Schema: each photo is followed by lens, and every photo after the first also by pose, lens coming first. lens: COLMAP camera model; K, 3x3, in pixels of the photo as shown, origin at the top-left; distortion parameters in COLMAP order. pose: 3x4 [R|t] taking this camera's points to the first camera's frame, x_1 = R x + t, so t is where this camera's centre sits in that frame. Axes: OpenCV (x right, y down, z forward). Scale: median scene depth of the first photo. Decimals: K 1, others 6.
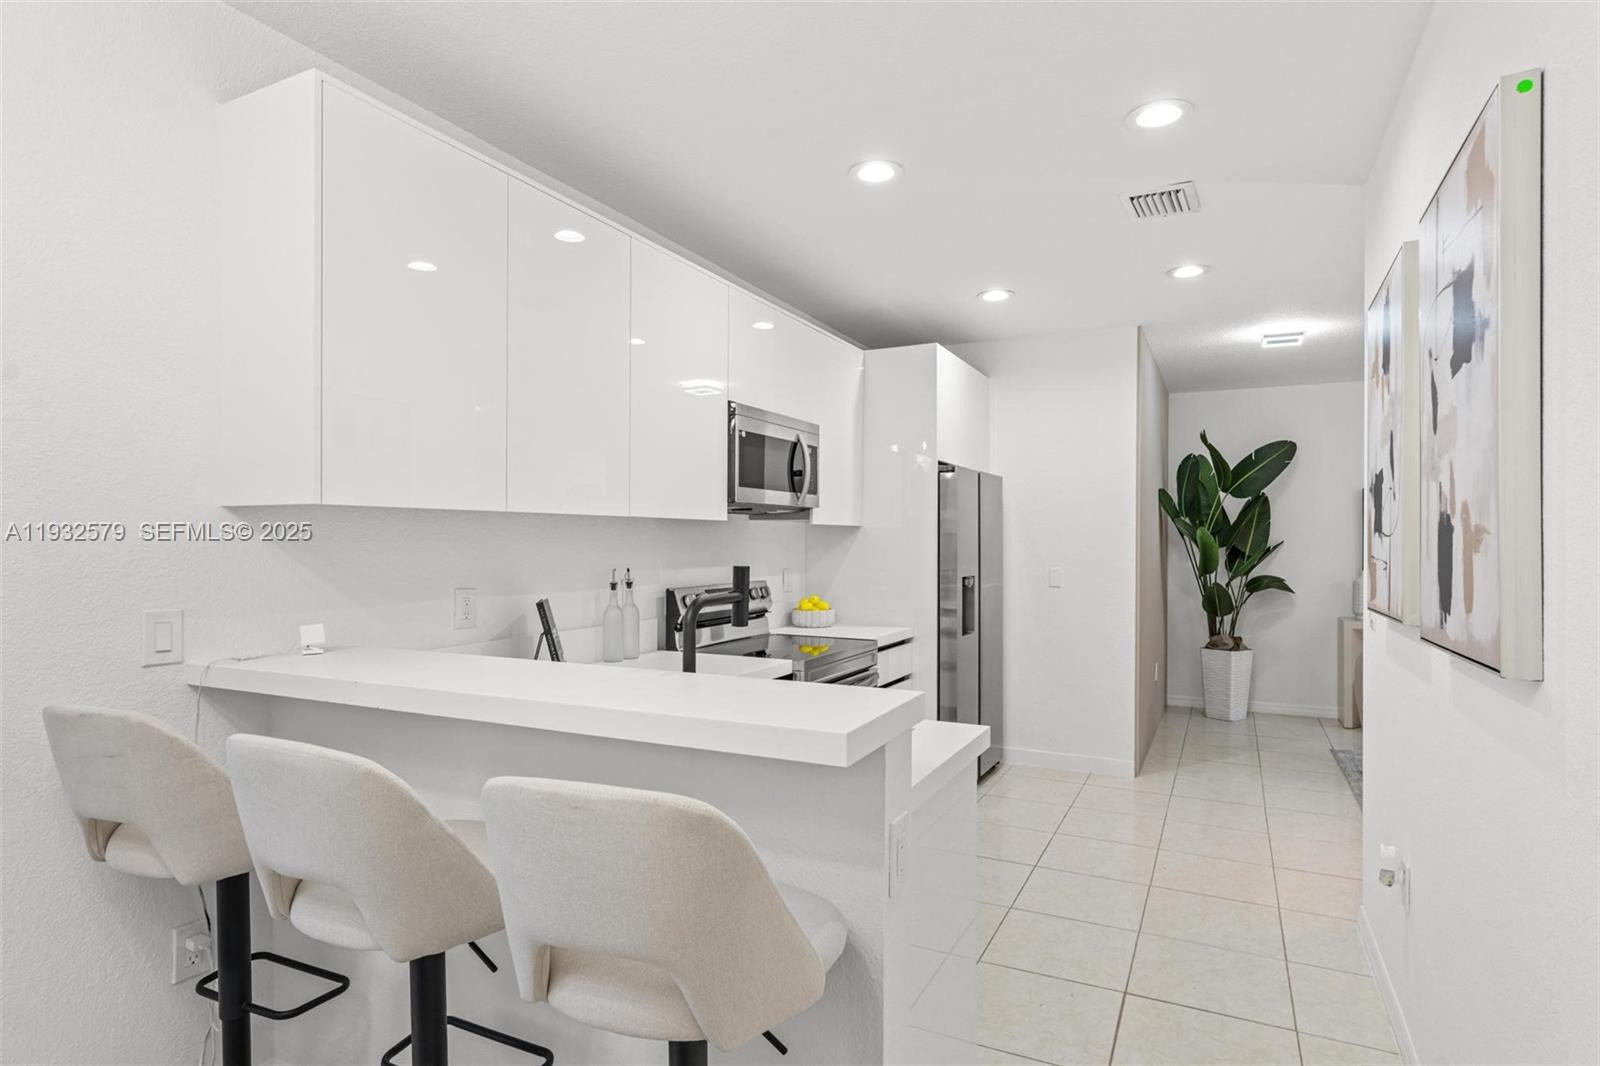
lens RADIAL K [[838.0, 0, 804.8], [0, 838.0, 542.1], [0, 0, 1]] dist [-0.009987, 0.007991]
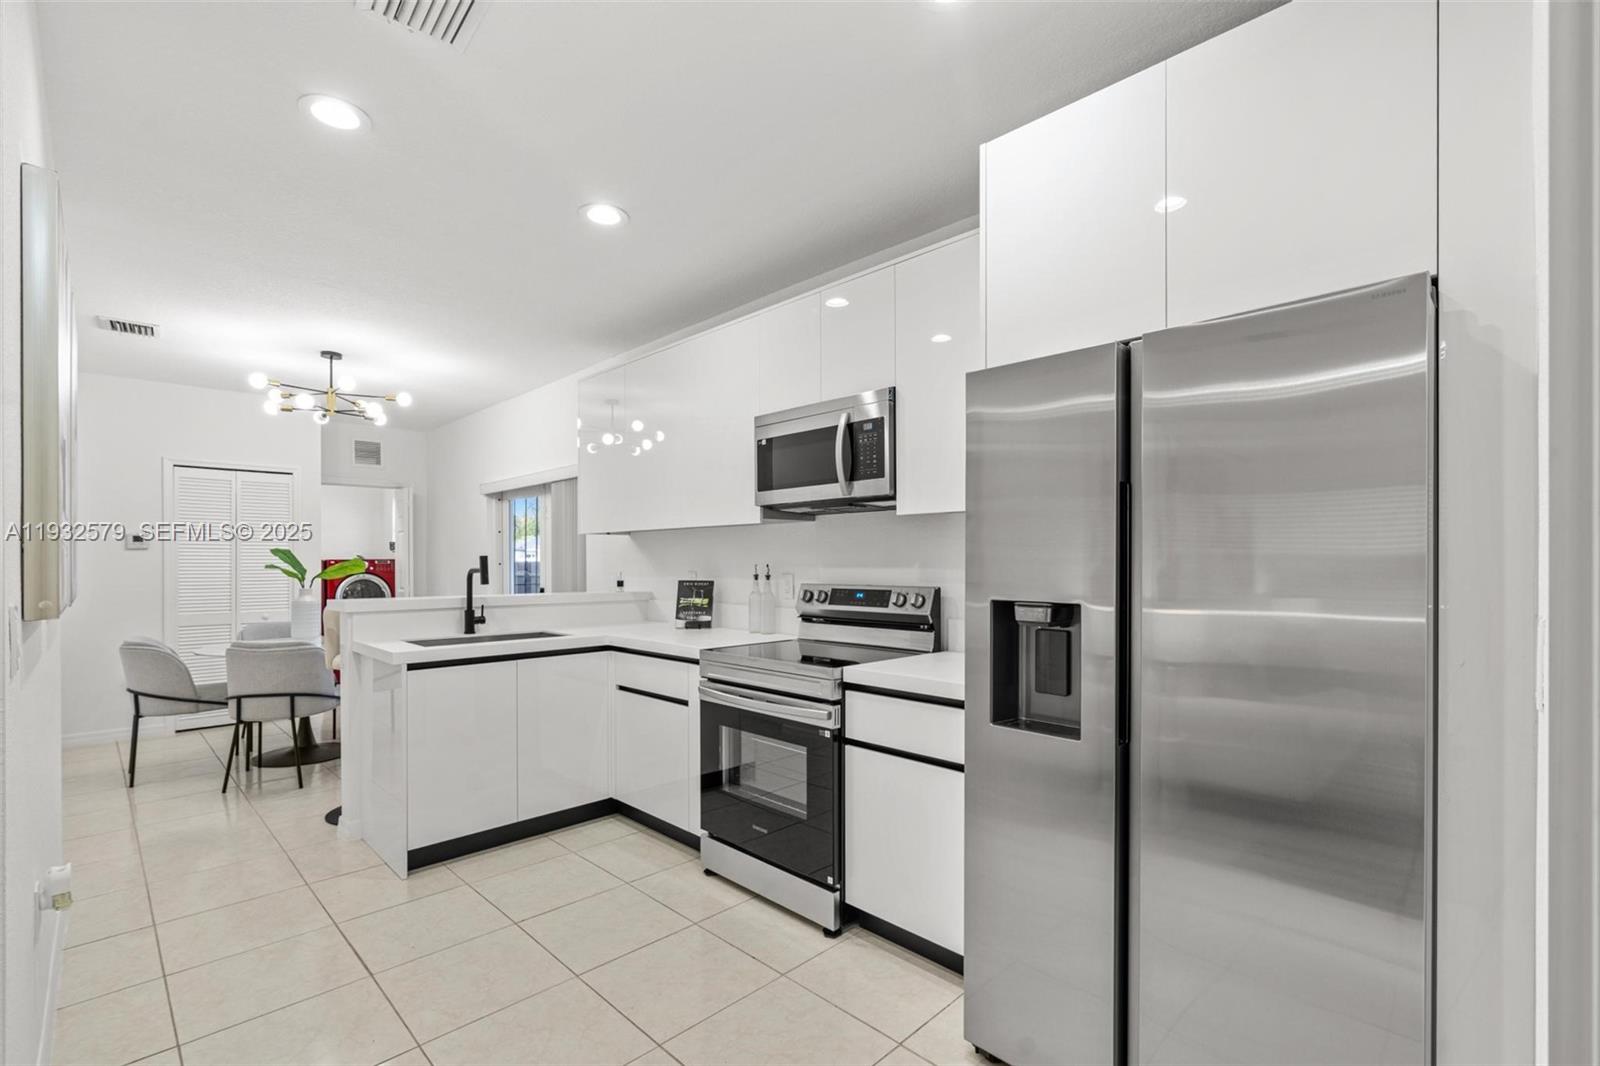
lens RADIAL K [[722.1, 0, 795.4], [0, 722.1, 560.8], [0, 0, 1]] dist [-0.008010, 0.002542]
pose [[-0.329769, -0.001978, -0.944059, 0.614405], [0.000599, 0.999997, -0.002304, 0.020487], [0.944061, -0.001325, -0.329767, 1.037944]]
